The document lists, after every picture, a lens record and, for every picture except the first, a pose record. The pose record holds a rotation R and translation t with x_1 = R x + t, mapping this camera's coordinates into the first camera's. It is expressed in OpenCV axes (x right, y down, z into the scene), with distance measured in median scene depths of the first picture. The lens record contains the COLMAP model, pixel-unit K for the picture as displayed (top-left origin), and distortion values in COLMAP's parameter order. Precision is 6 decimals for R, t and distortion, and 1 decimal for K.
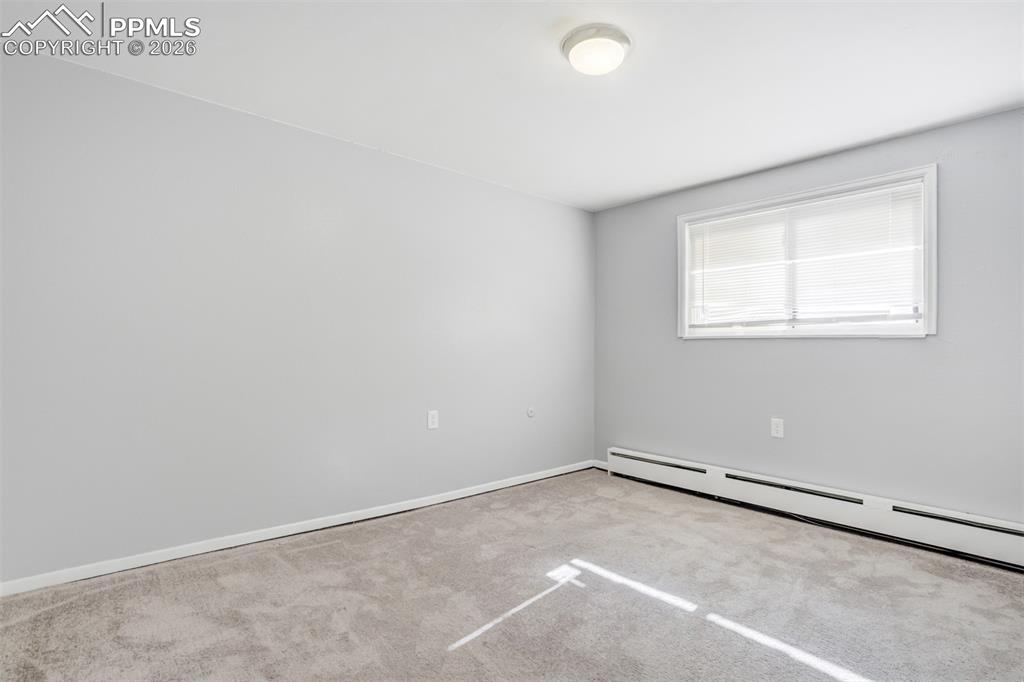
lens RADIAL K [[484.3, 0, 518.4], [0, 484.3, 343.6], [0, 0, 1]] dist [-0.035023, 0.015846]
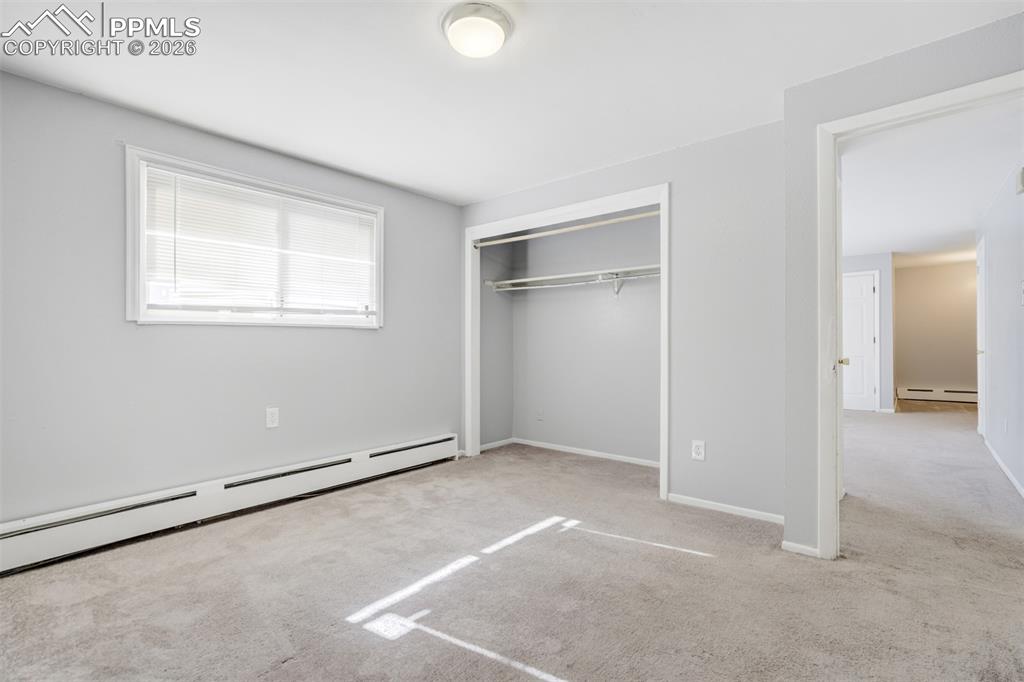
lens RADIAL K [[484.3, 0, 523.5], [0, 484.3, 328.1], [0, 0, 1]] dist [-0.035023, 0.015846]
pose [[-0.150604, 0.009306, 0.988550, -0.526440], [-0.013120, 0.999849, -0.011411, -0.003180], [-0.988507, -0.014688, -0.150459, 0.666046]]
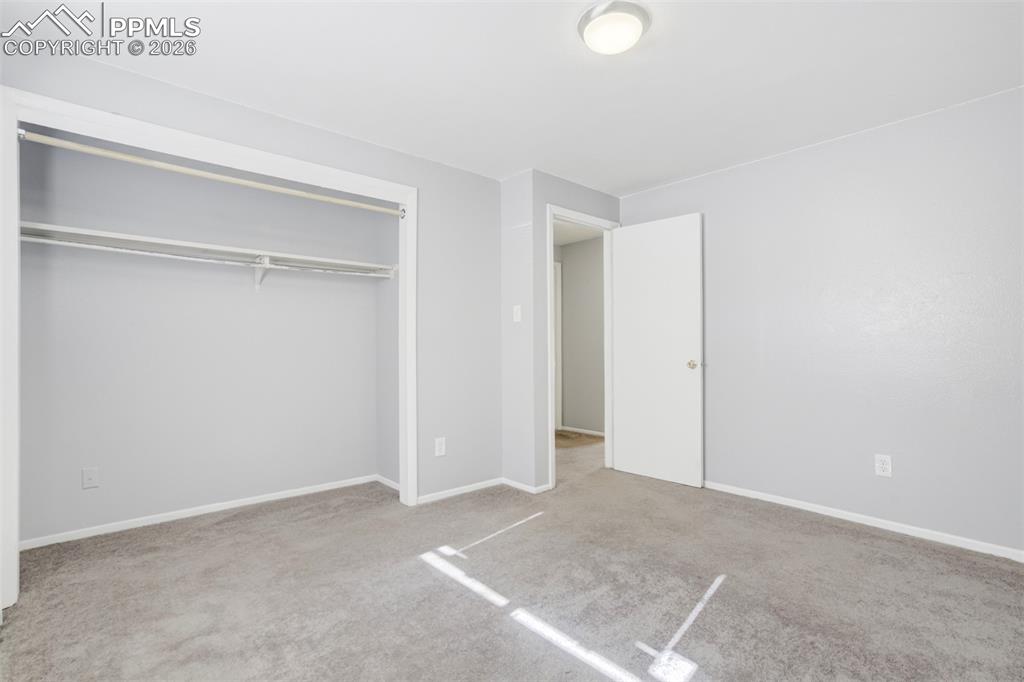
lens RADIAL K [[484.3, 0, 517.2], [0, 484.3, 345.4], [0, 0, 1]] dist [-0.035023, 0.015846]
pose [[-0.999413, -0.021372, -0.026771, 0.255640], [-0.020984, 0.999672, -0.014679, 0.016484], [0.027075, -0.014108, -0.999534, 1.241368]]
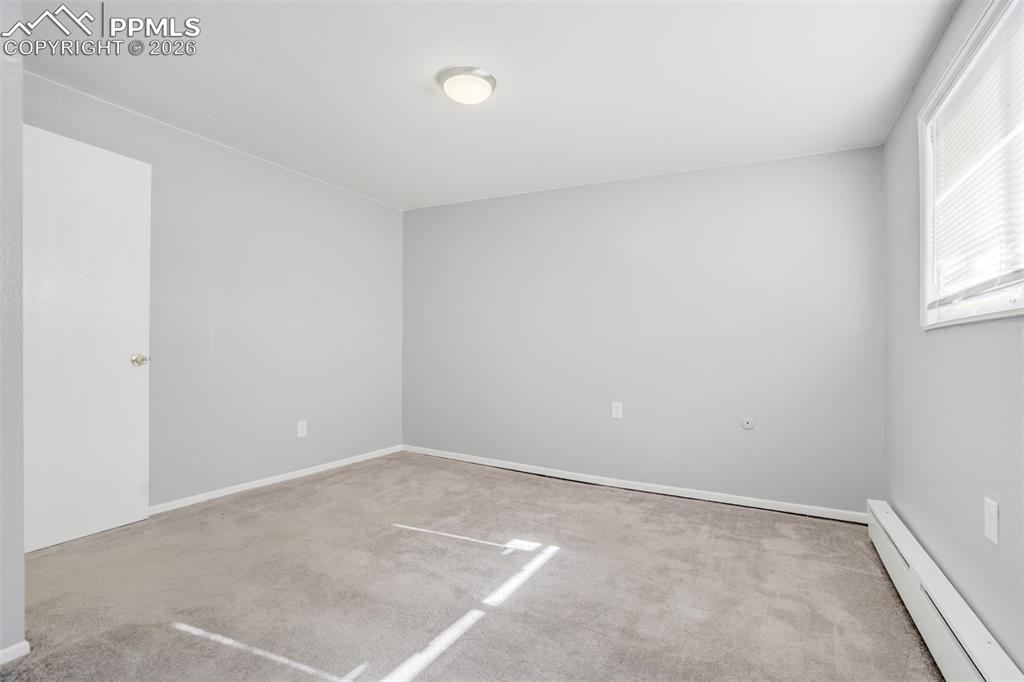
lens RADIAL K [[484.3, 0, 526.8], [0, 484.3, 349.4], [0, 0, 1]] dist [-0.035023, 0.015846]
pose [[0.357108, 0.006997, -0.934037, 0.831869], [-0.000598, 0.999973, 0.007262, 0.012420], [0.934063, -0.002035, 0.357102, 0.447386]]
